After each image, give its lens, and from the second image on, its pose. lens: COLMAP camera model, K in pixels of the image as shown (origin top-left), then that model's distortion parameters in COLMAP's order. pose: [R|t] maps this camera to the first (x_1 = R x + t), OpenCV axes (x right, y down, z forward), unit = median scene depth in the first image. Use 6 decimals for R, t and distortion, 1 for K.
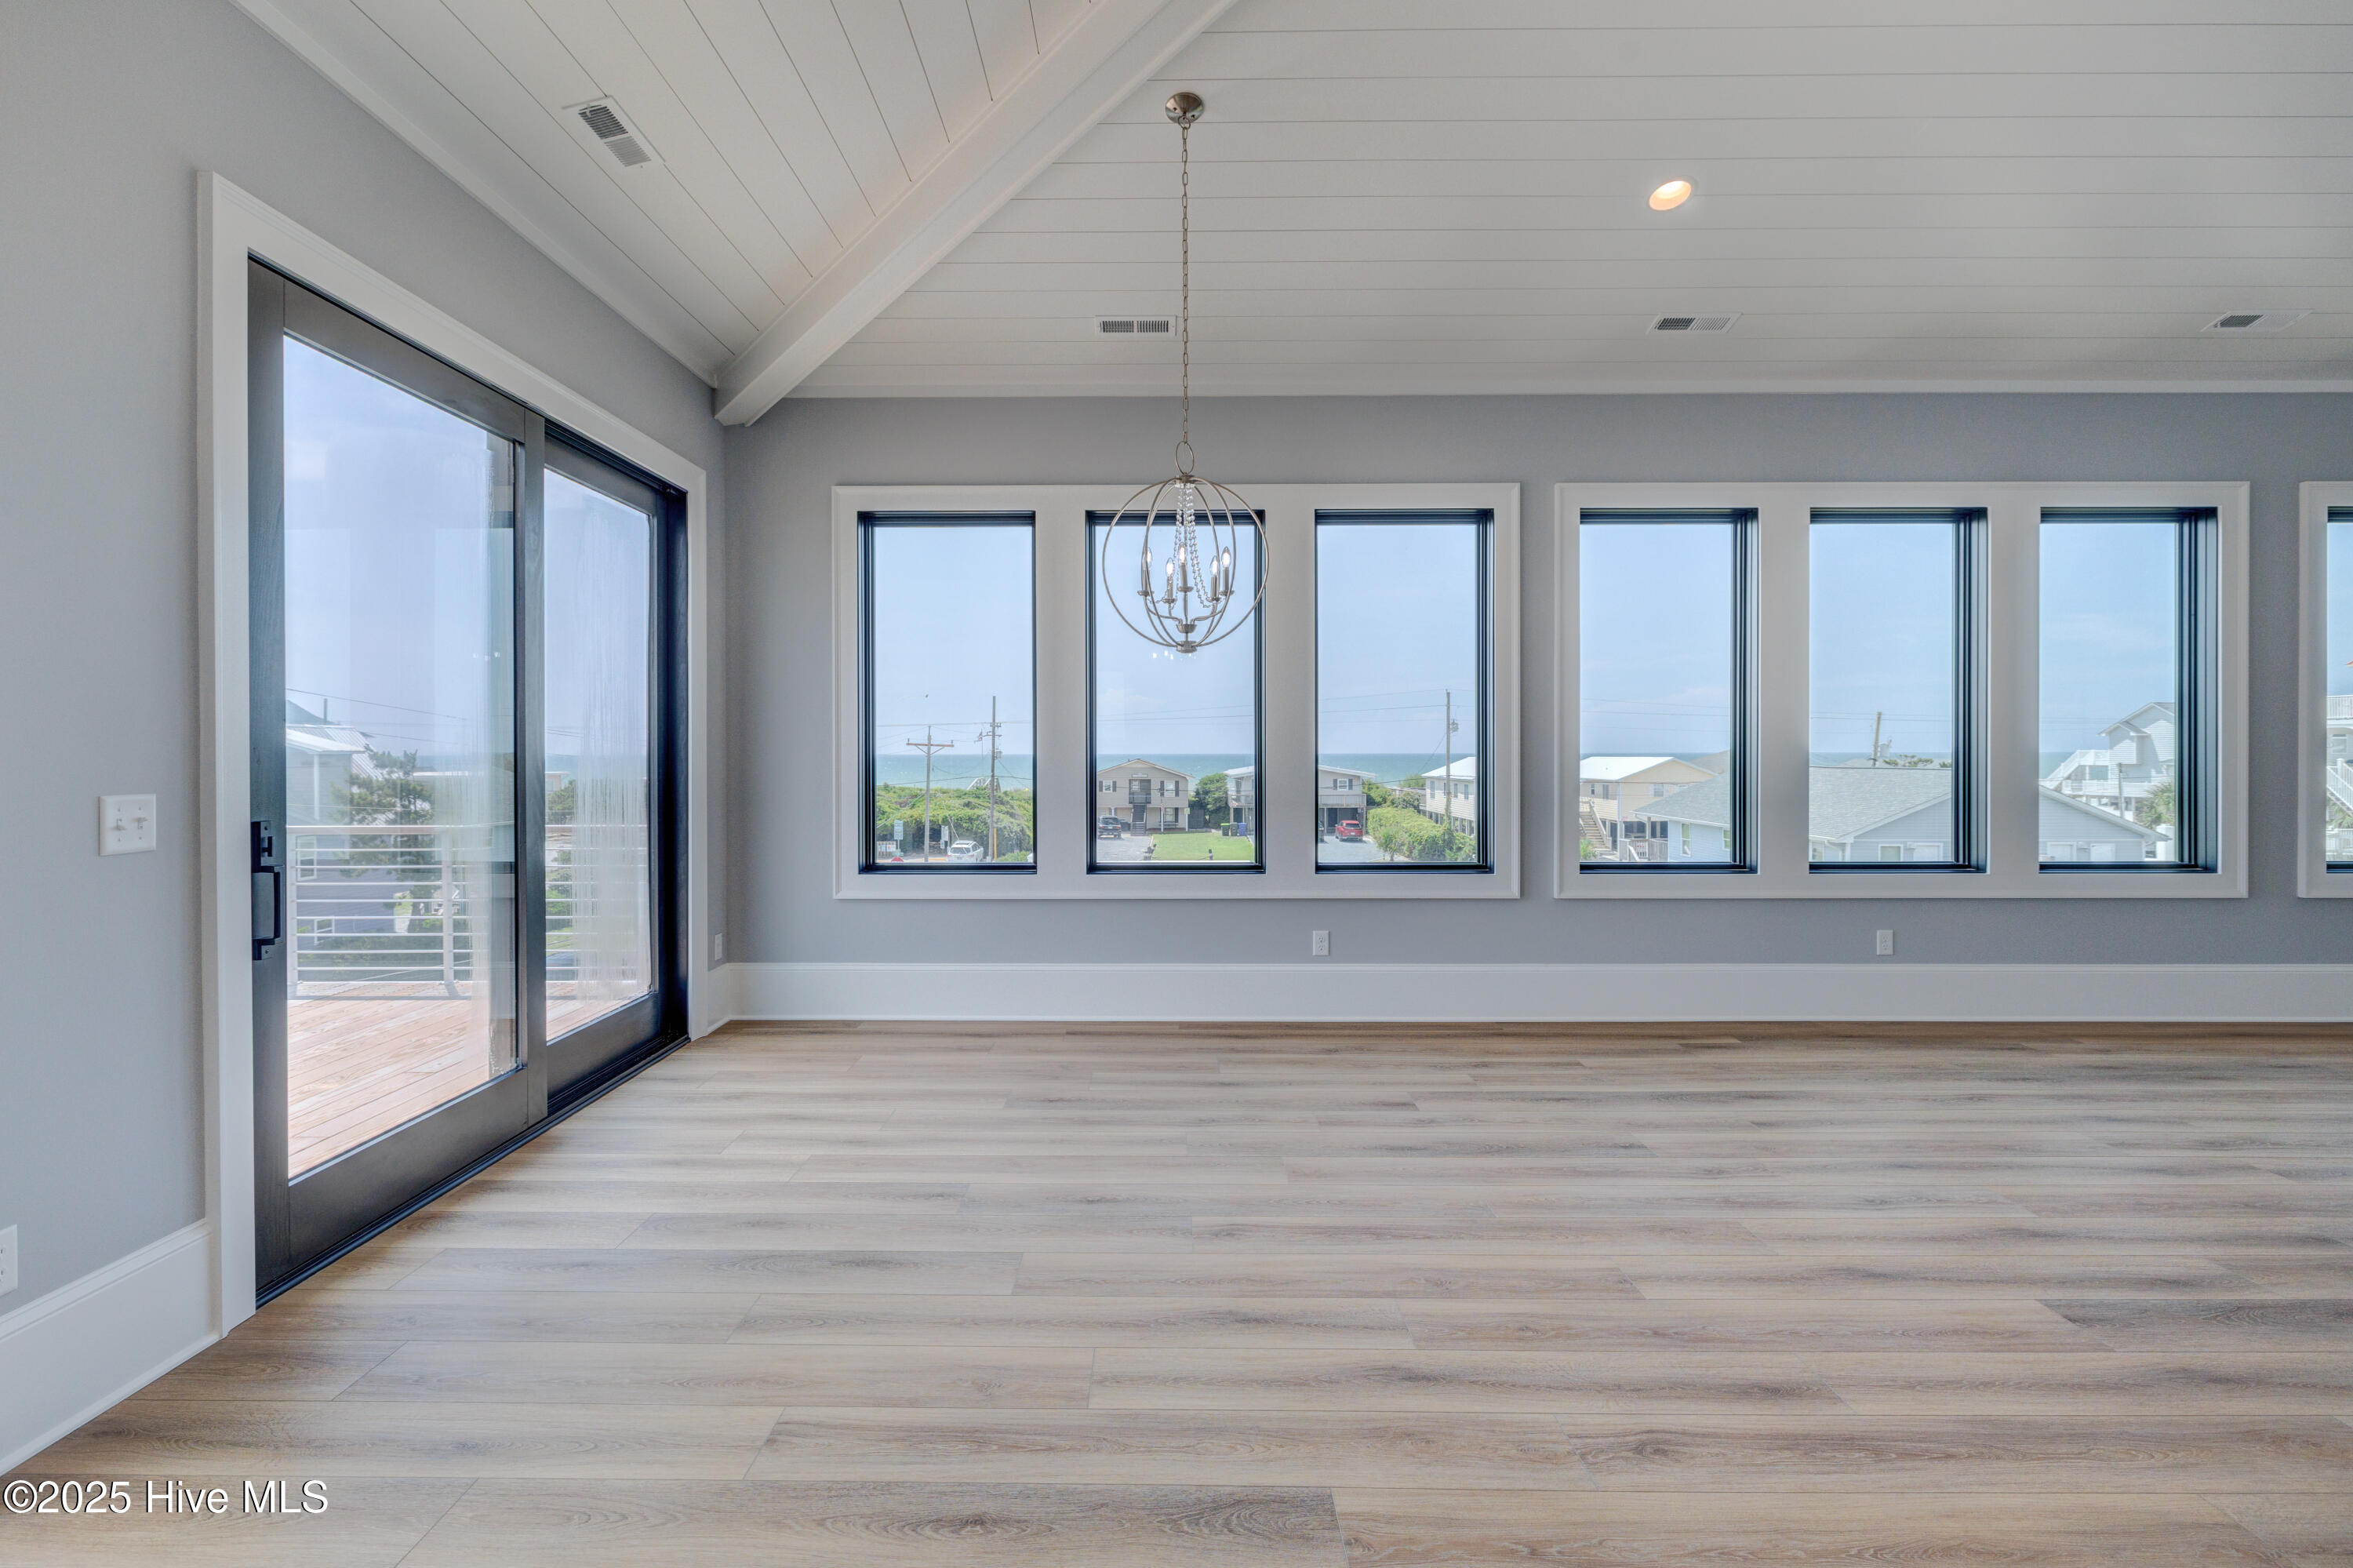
lens RADIAL K [[1104.8, 0, 1155.3], [0, 1104.8, 771.1], [0, 0, 1]] dist [-0.008899, 0.000743]
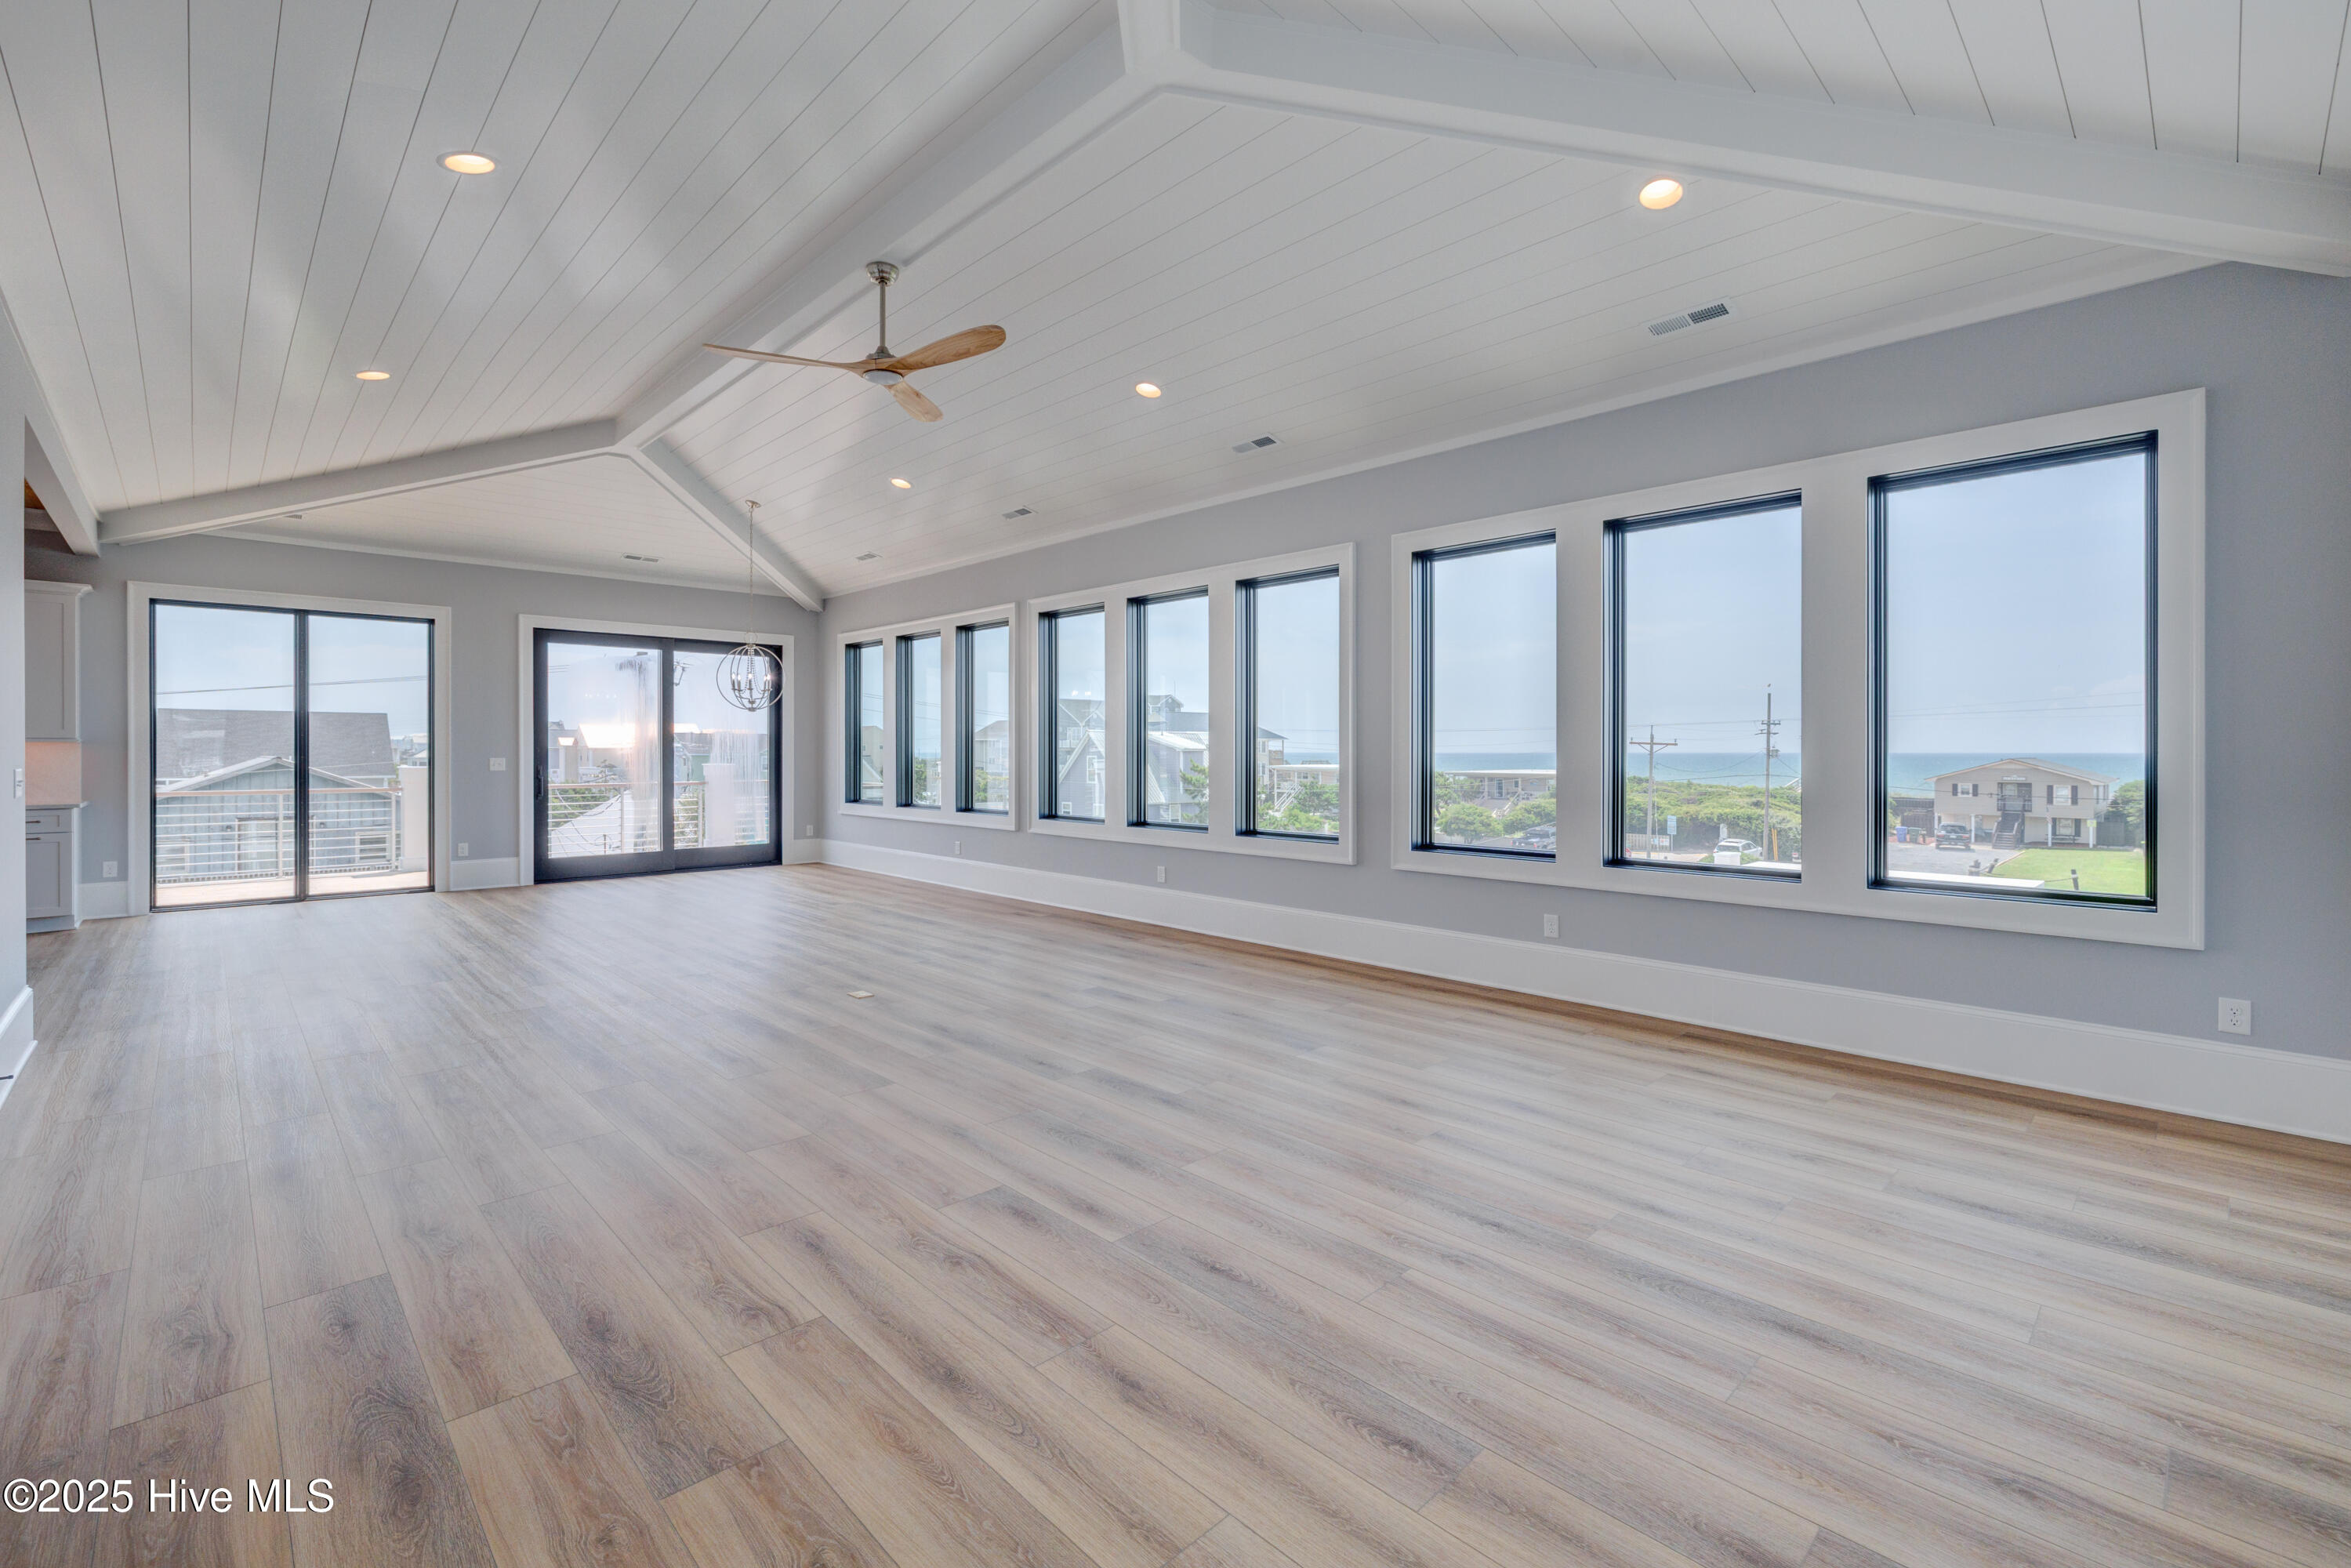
lens RADIAL K [[992.7, 0, 1175.3], [0, 992.7, 769.8], [0, 0, 1]] dist [-0.000609, 0.000022]
pose [[0.695931, 0.017105, -0.717905, 2.193565], [-0.014951, 0.999845, 0.009329, -0.005333], [0.717953, 0.004242, 0.696078, 0.082569]]
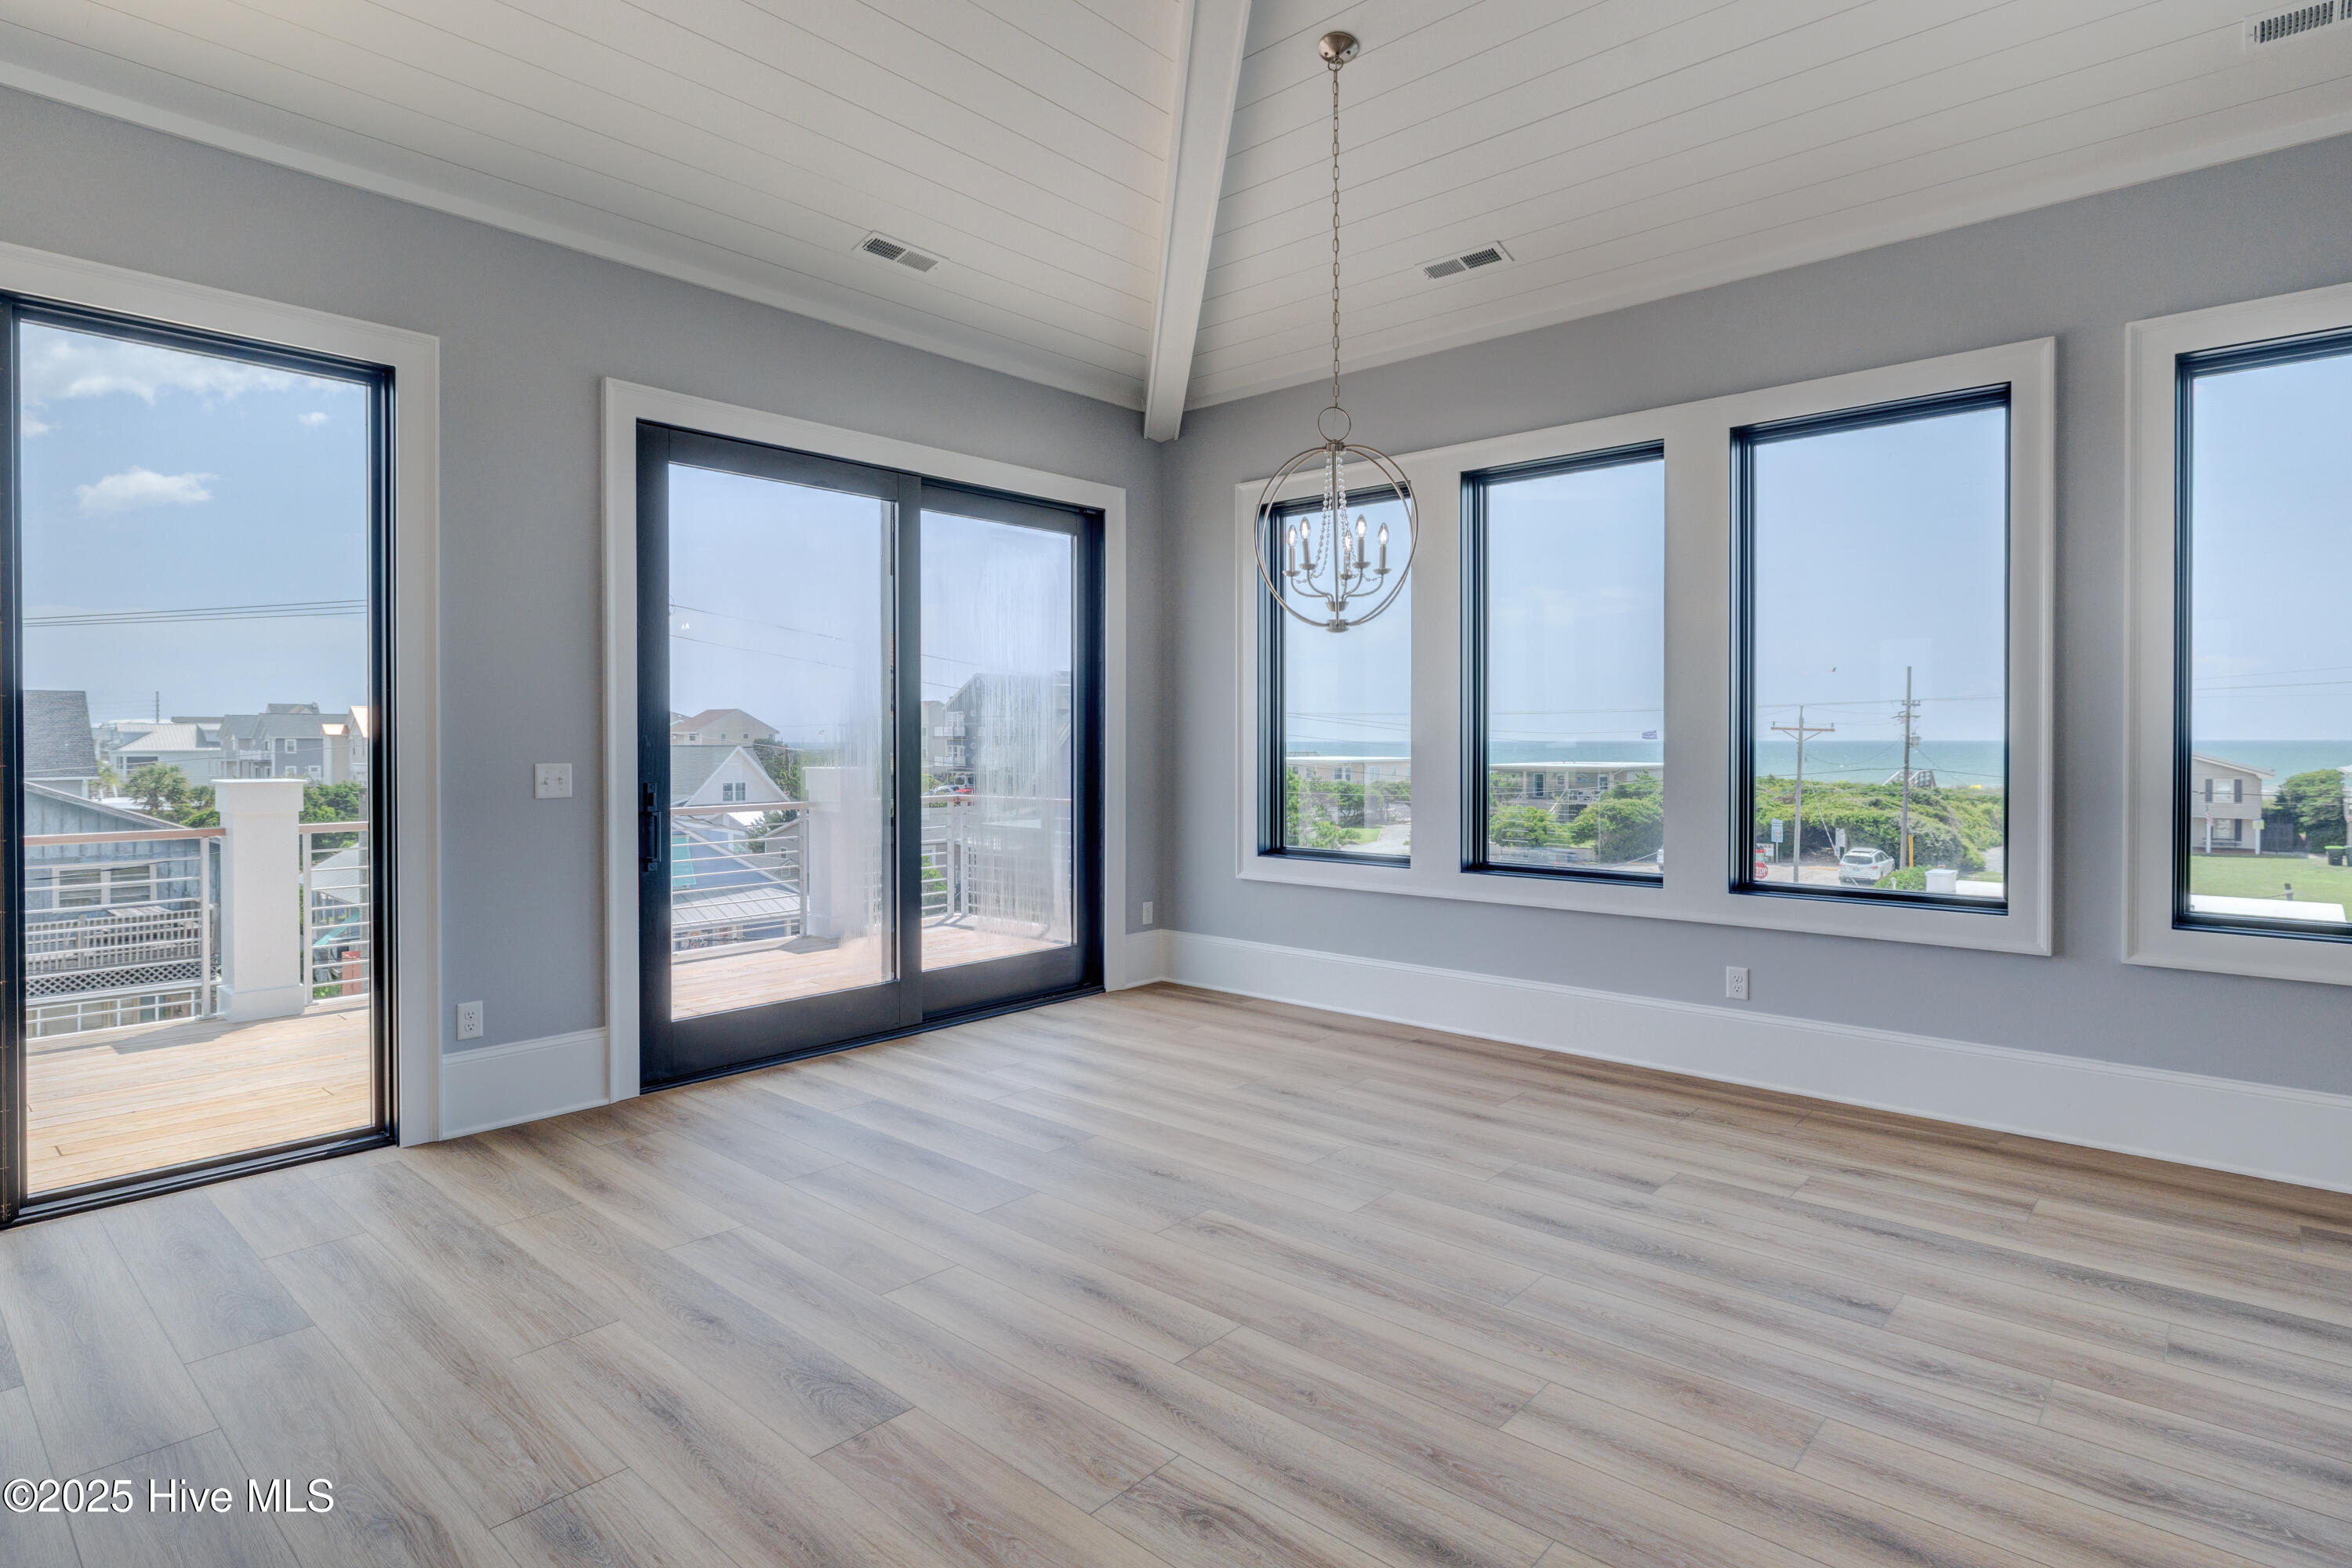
lens RADIAL K [[1215.0, 0, 1169.5], [0, 1215.0, 759.9], [0, 0, 1]] dist [0.002051, -0.000129]
pose [[0.751073, 0.012314, -0.660105, 0.551116], [-0.011346, 0.999919, 0.005744, -0.002796], [0.660122, 0.003175, 0.751152, 0.121559]]
